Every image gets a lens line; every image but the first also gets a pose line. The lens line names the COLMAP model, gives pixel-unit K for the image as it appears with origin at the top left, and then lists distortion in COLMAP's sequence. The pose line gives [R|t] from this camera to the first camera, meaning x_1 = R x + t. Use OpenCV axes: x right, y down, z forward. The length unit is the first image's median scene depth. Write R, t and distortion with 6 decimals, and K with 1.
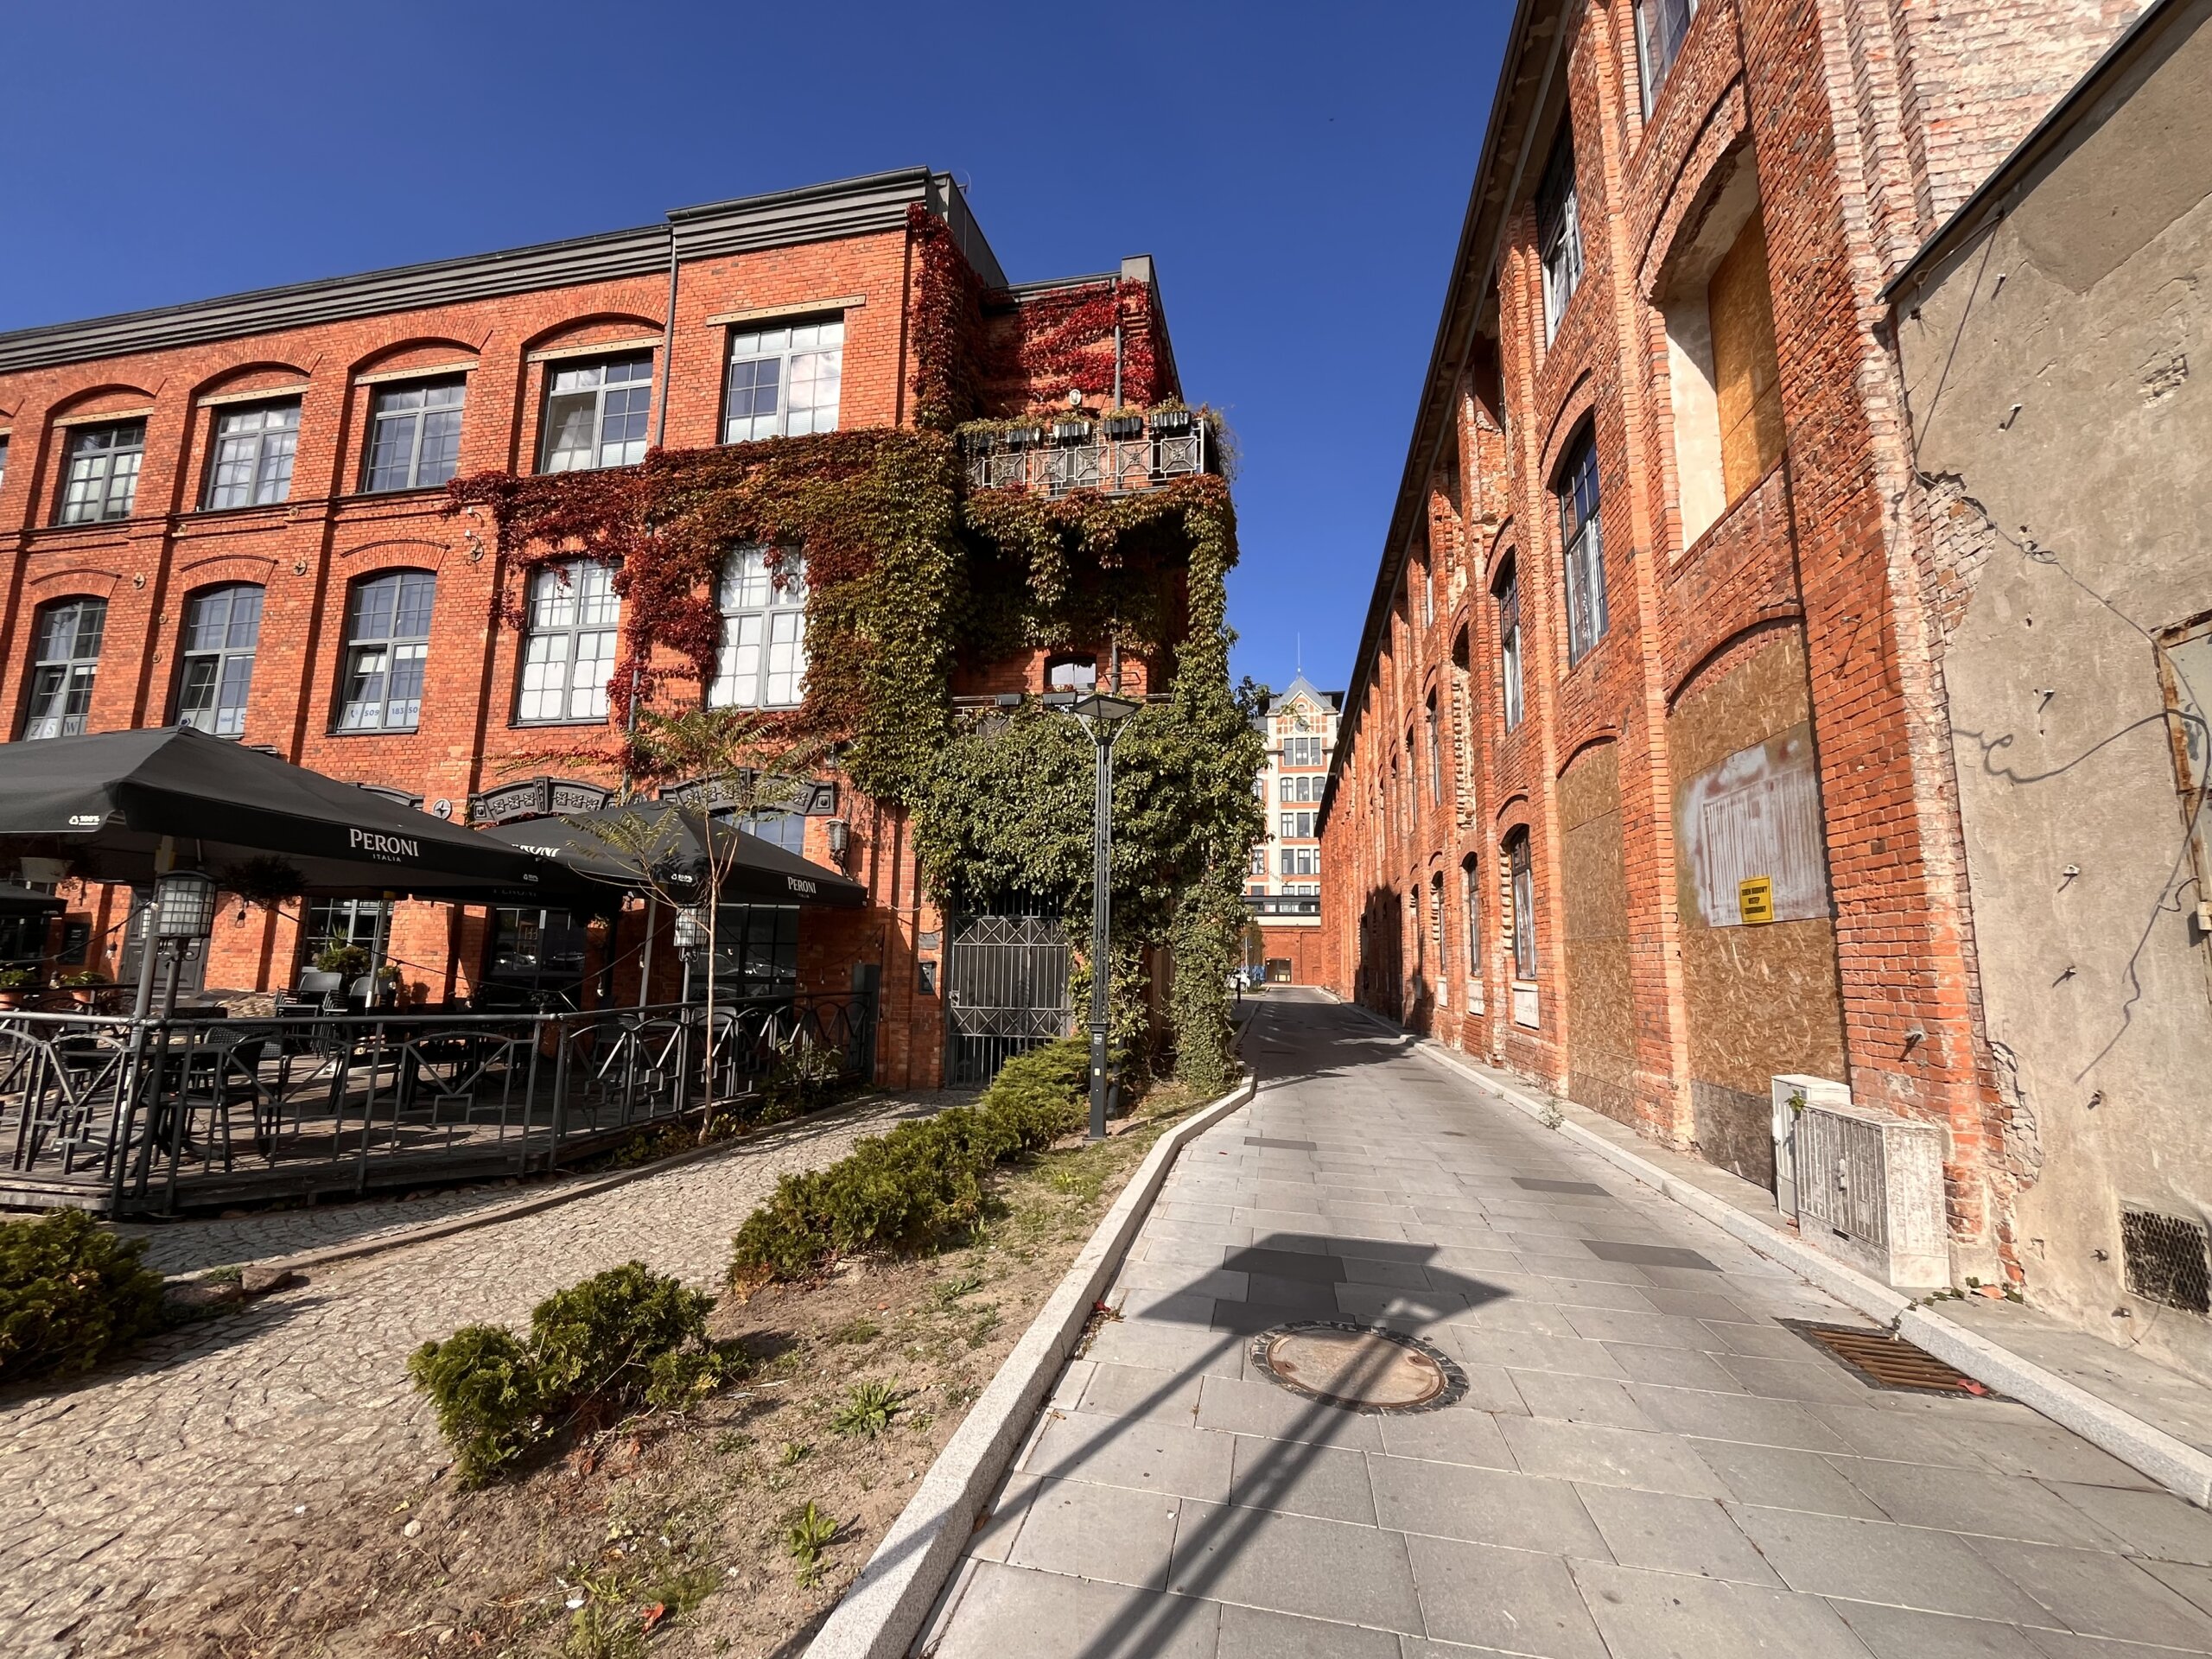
lens RADIAL K [[917.5, 0, 1111.6], [0, 917.5, 836.4], [0, 0, 1]] dist [-0.000662, -0.000985]
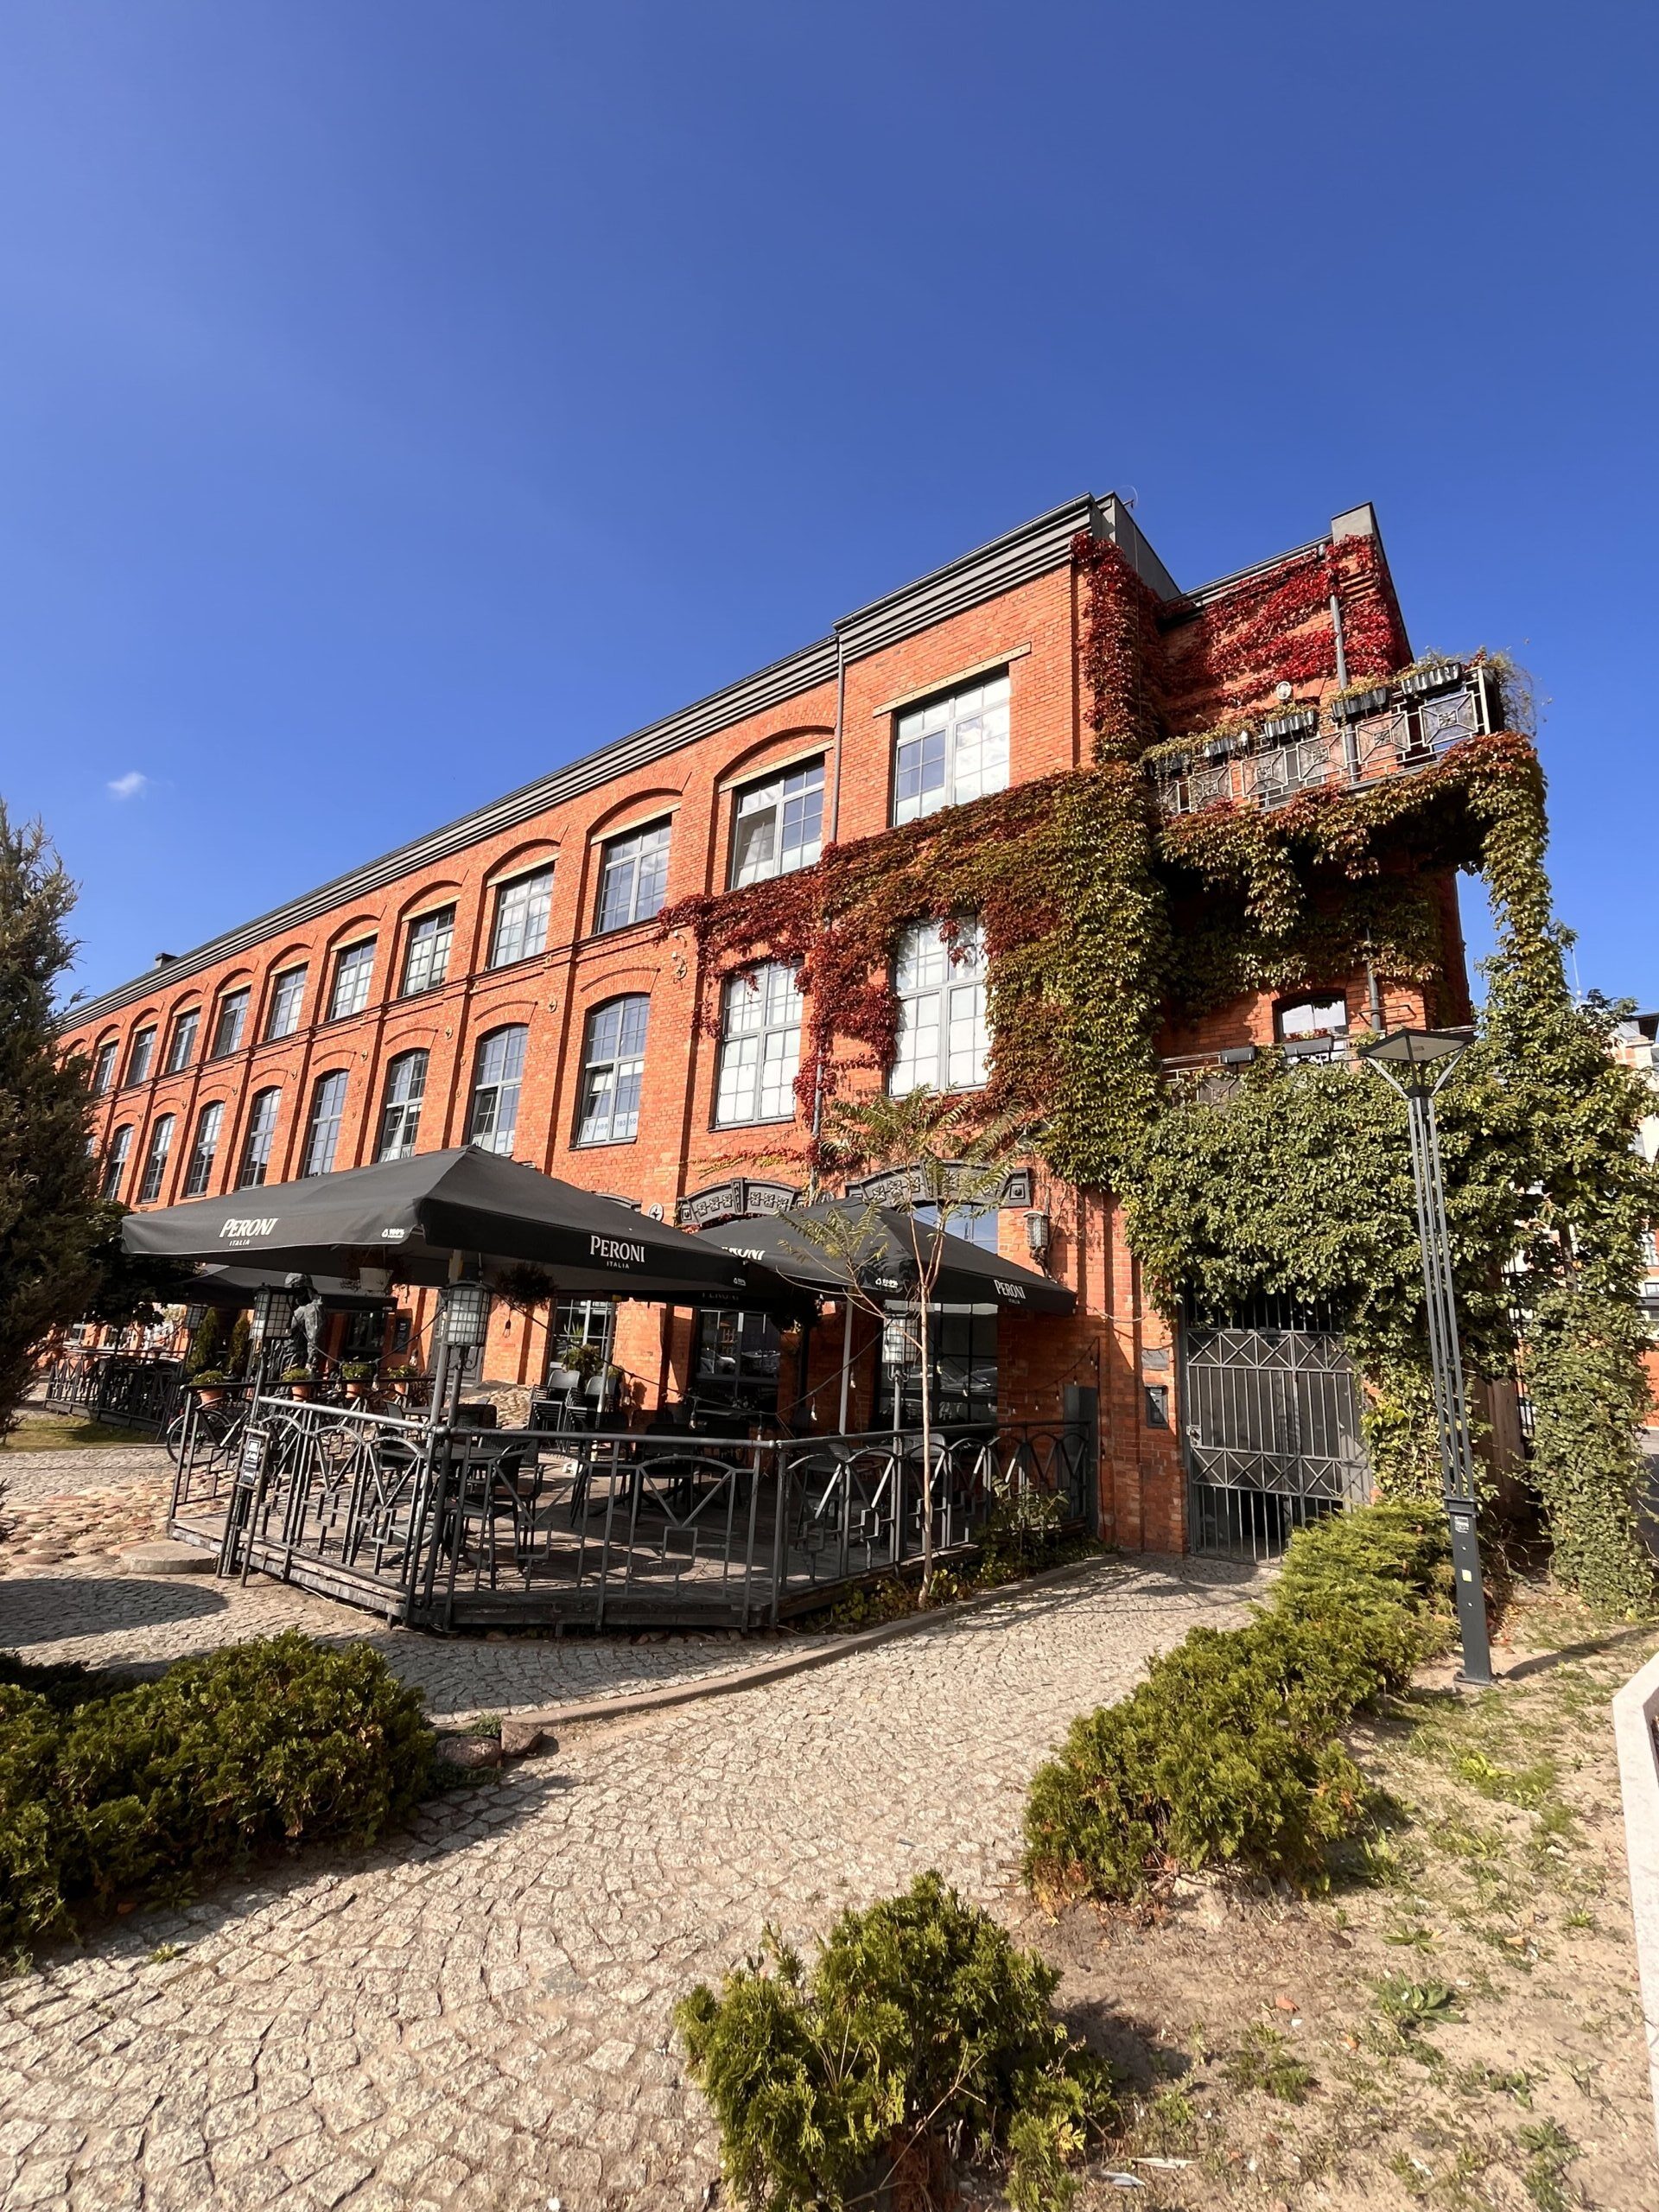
lens RADIAL K [[990.5, 0, 820.9], [0, 990.5, 1106.8], [0, 0, 1]] dist [0.000569, -0.004543]
pose [[0.896643, -0.076727, -0.436054, -0.065969], [0.023624, 0.991758, -0.125930, -0.003431], [0.442123, 0.102613, 0.891066, 0.070286]]
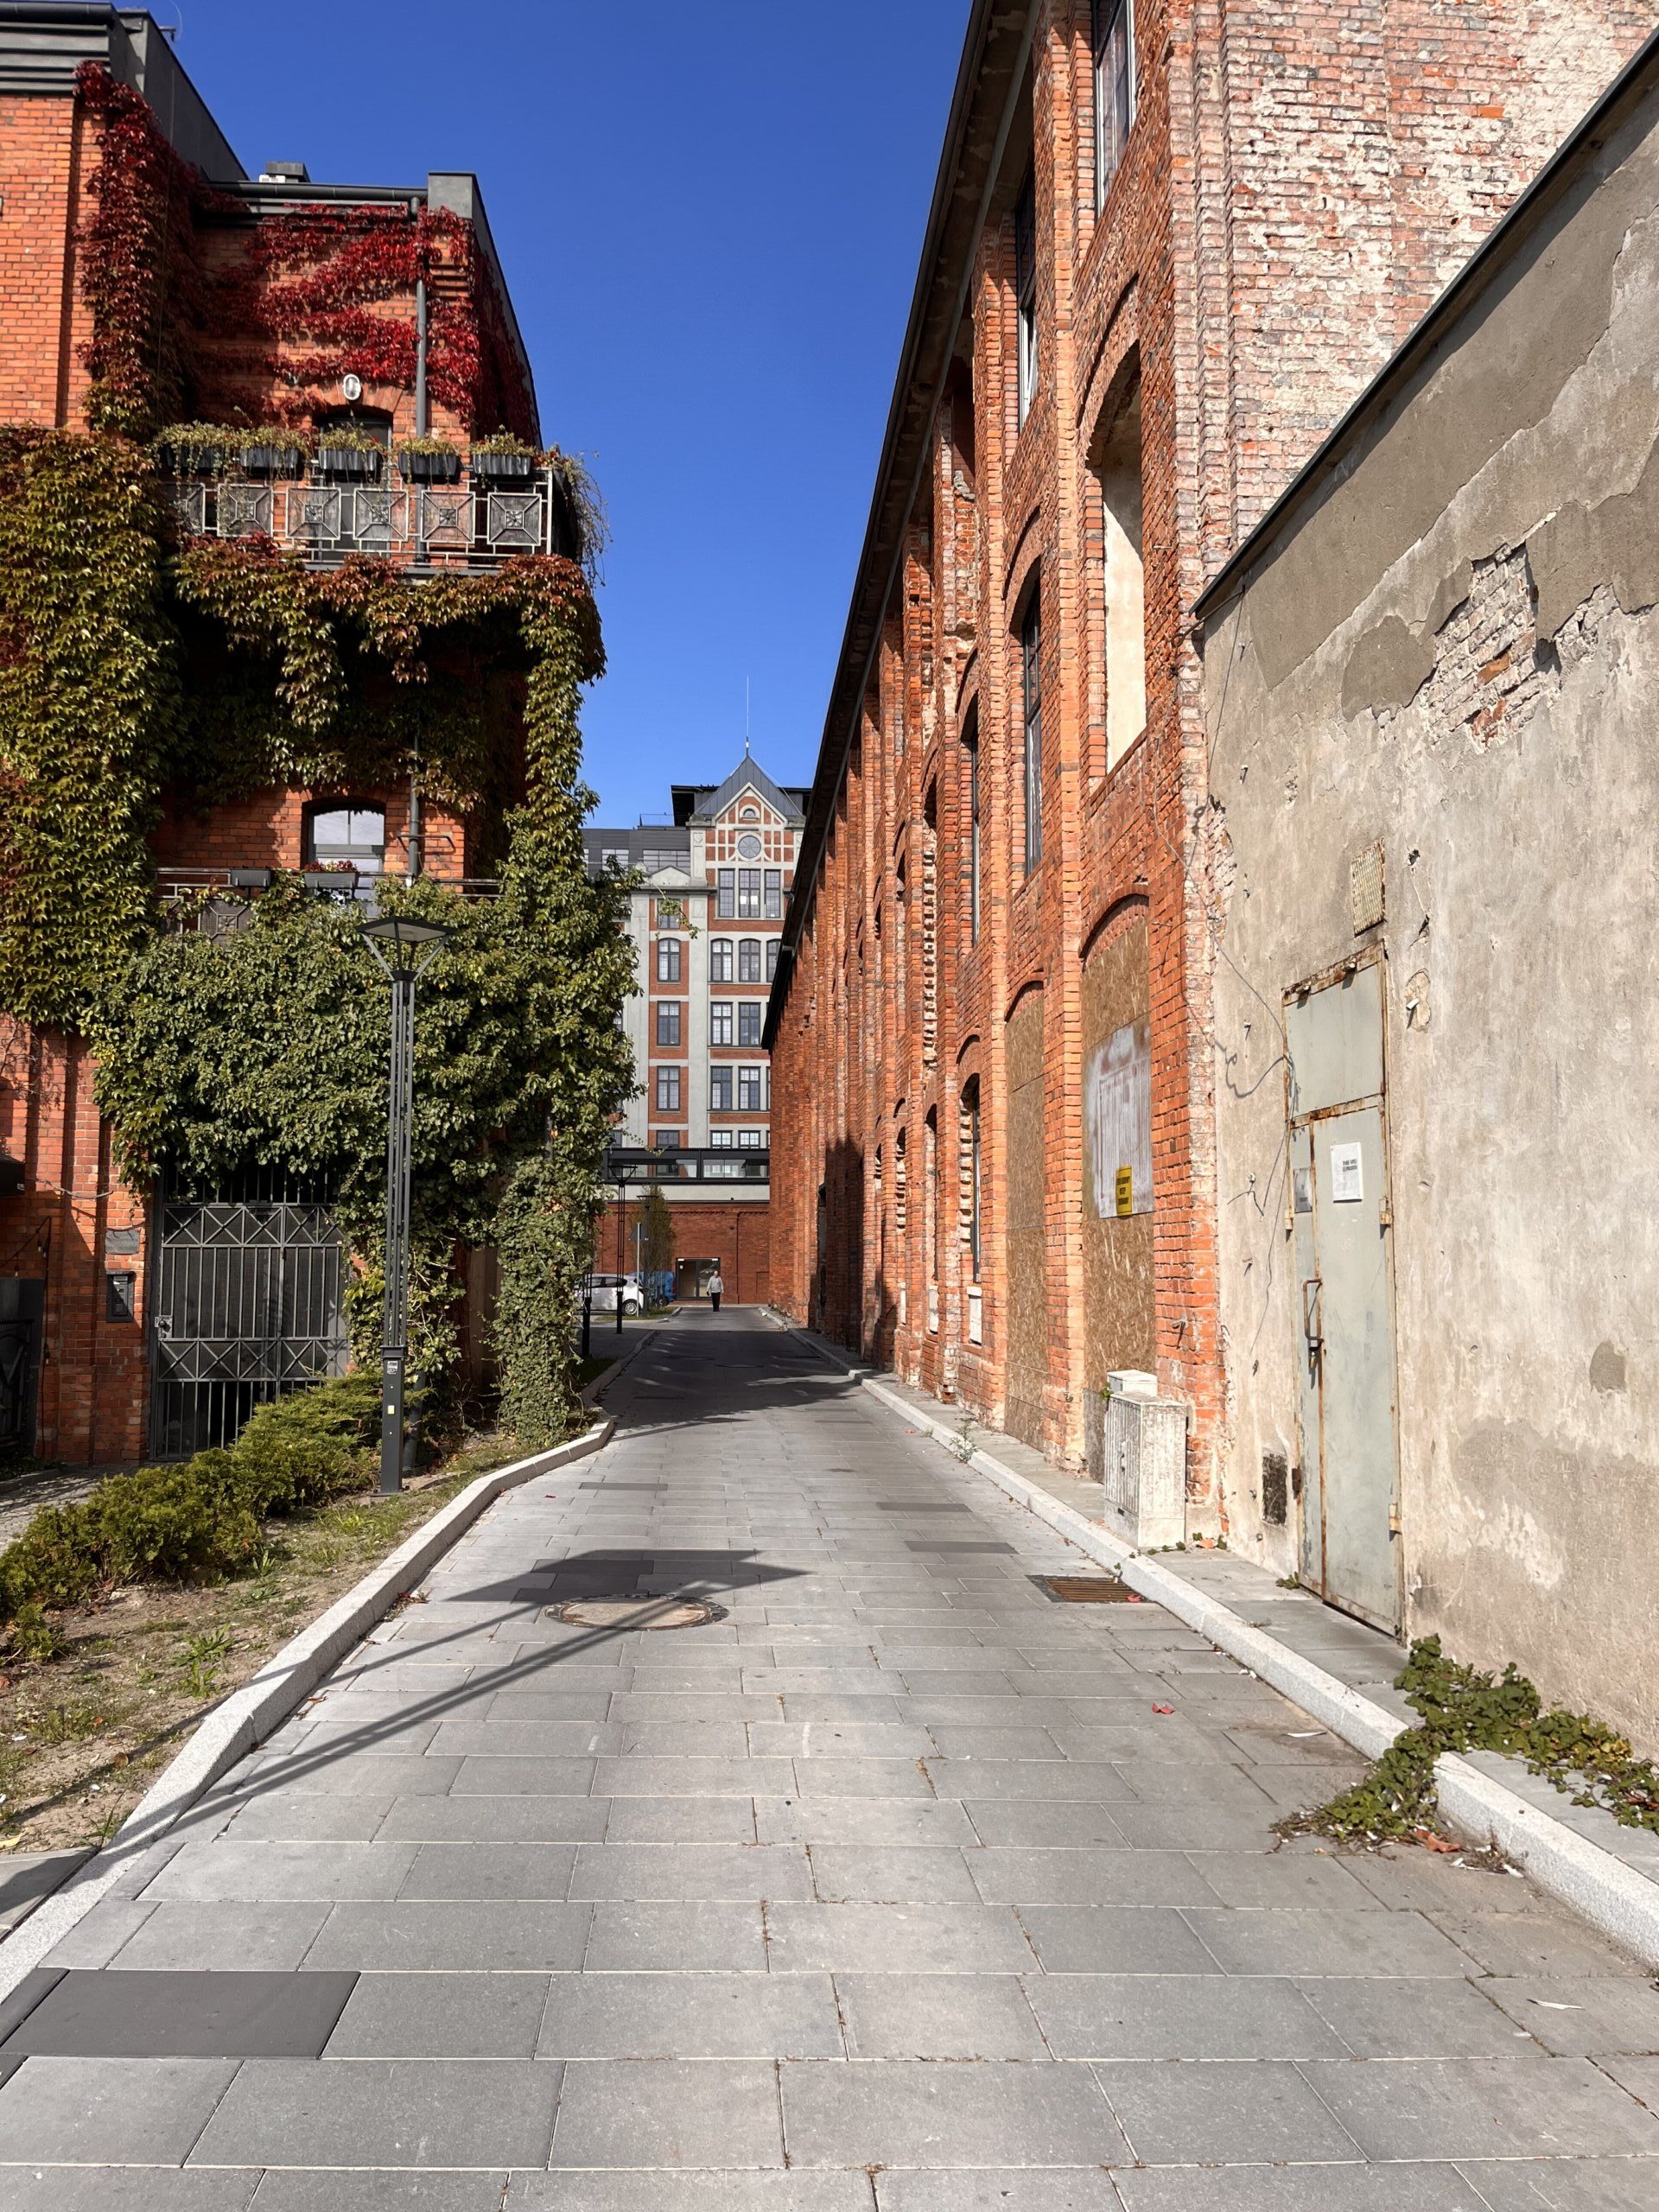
lens RADIAL K [[1711.7, 0, 829.5], [0, 1711.7, 1106.0], [0, 0, 1]] dist [0.060052, -0.082378]
pose [[0.969632, 0.007763, 0.244446, -0.009366], [-0.018321, 0.998993, 0.040951, -0.043917], [-0.243882, -0.044186, 0.968798, -0.327092]]
